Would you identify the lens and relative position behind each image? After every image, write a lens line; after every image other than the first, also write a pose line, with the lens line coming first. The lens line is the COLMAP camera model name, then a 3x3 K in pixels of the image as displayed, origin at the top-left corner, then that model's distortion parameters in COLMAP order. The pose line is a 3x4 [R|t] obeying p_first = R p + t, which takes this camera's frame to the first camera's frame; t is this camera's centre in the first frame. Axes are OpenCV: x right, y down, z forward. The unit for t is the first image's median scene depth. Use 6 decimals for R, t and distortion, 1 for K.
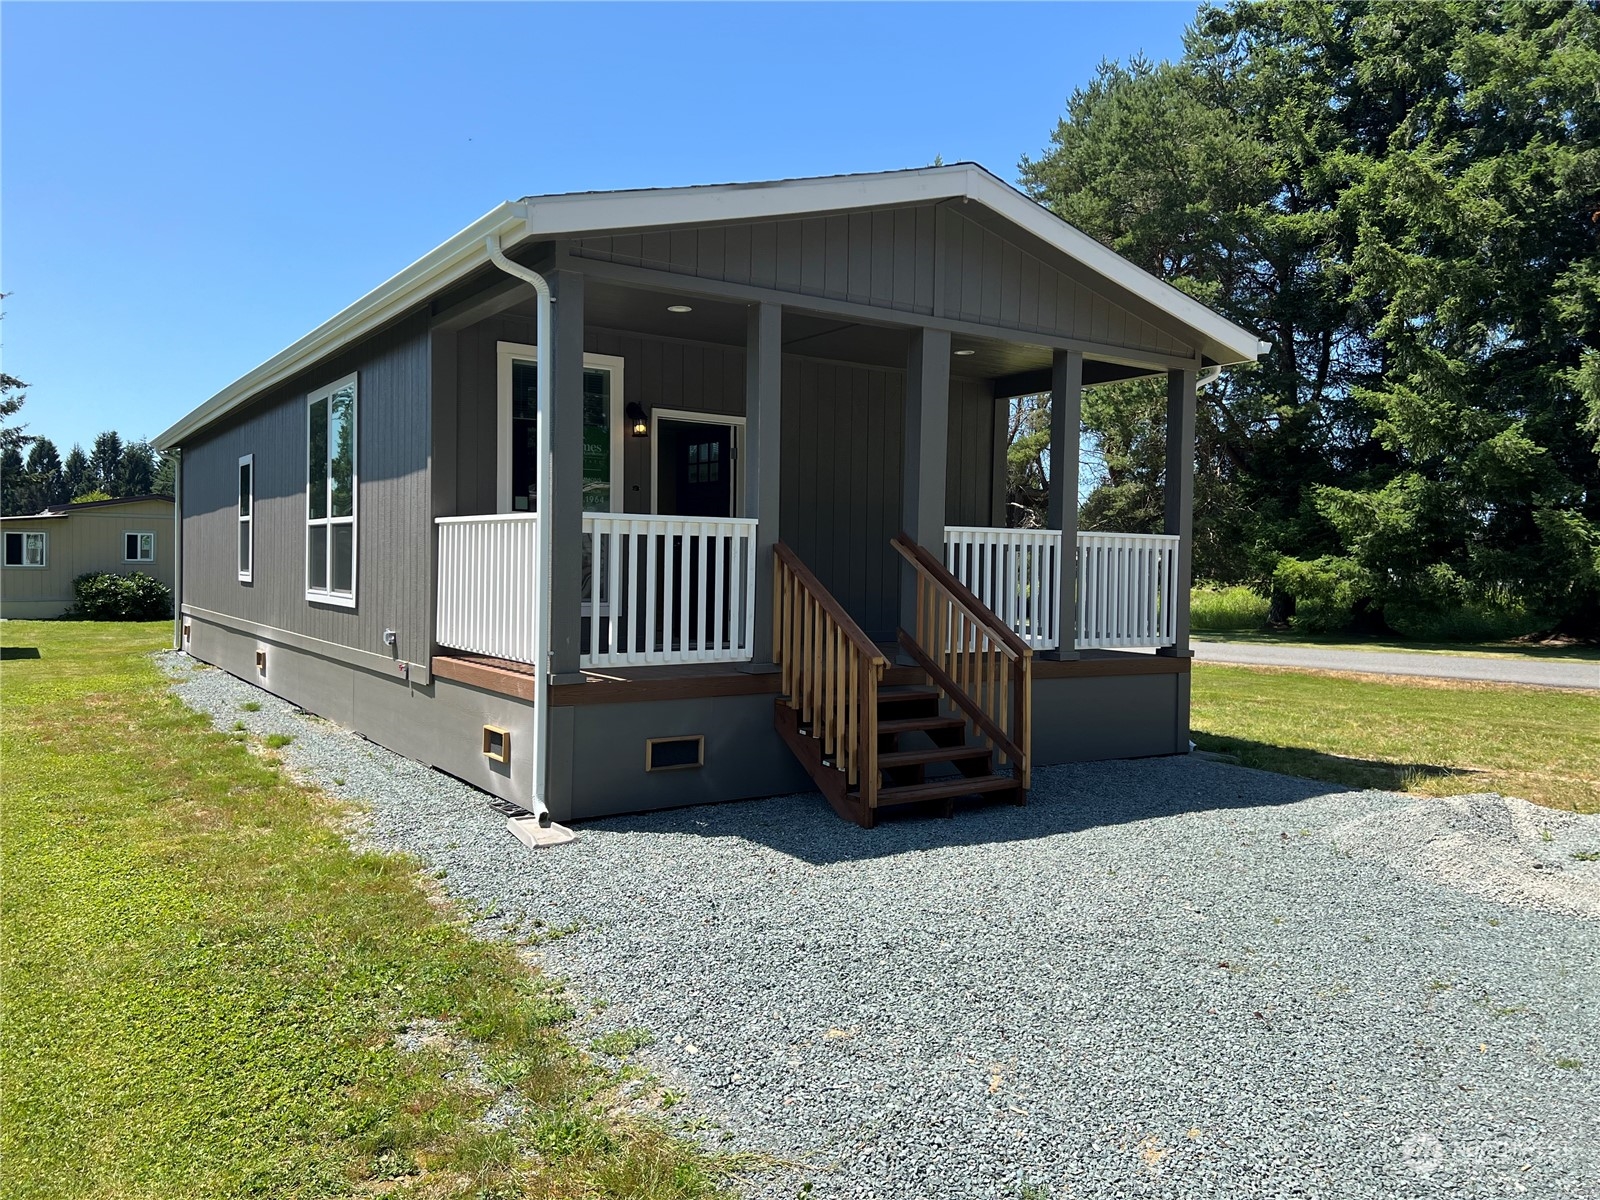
lens RADIAL K [[1194.2, 0, 806.3], [0, 1194.2, 586.9], [0, 0, 1]] dist [0.065089, -0.077264]
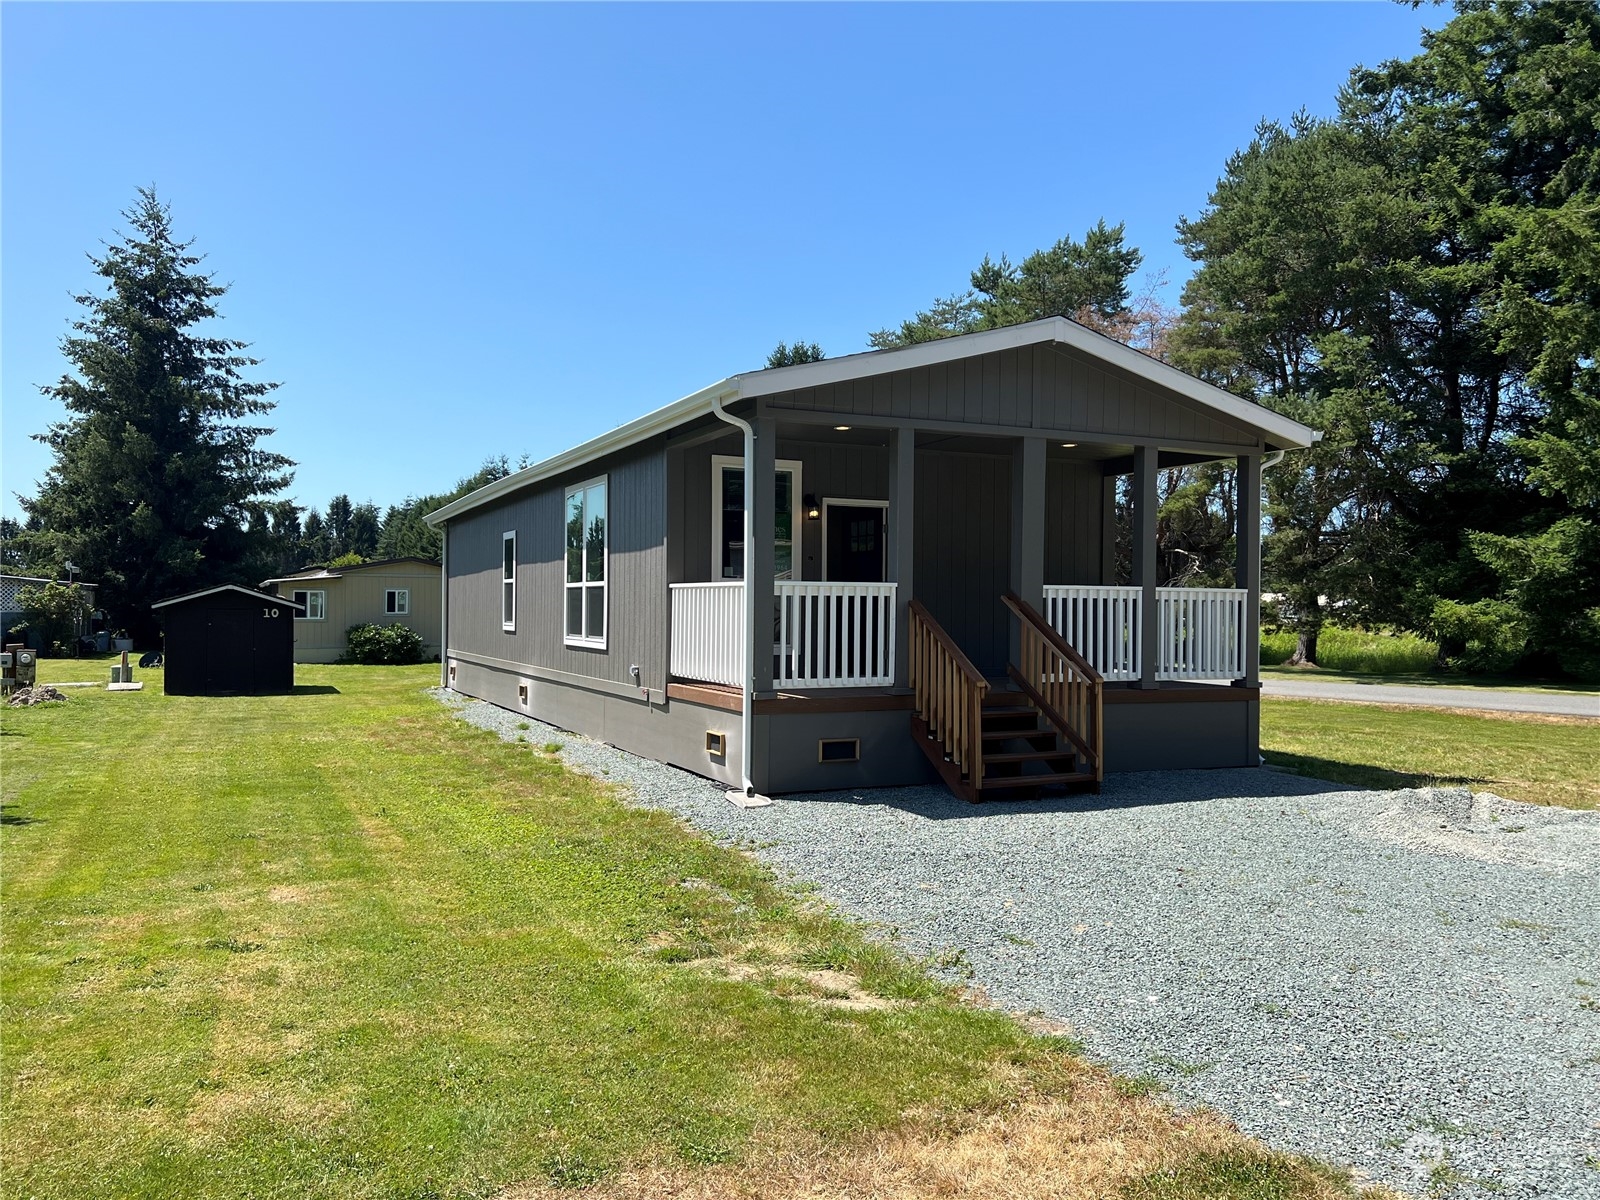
lens RADIAL K [[1194.2, 0, 796.4], [0, 1194.2, 601.1], [0, 0, 1]] dist [0.065089, -0.077264]
pose [[0.987807, -0.009516, -0.155395, 0.044016], [0.005344, 0.999615, -0.027243, 0.000786], [0.155594, 0.026080, 0.987477, -0.290684]]
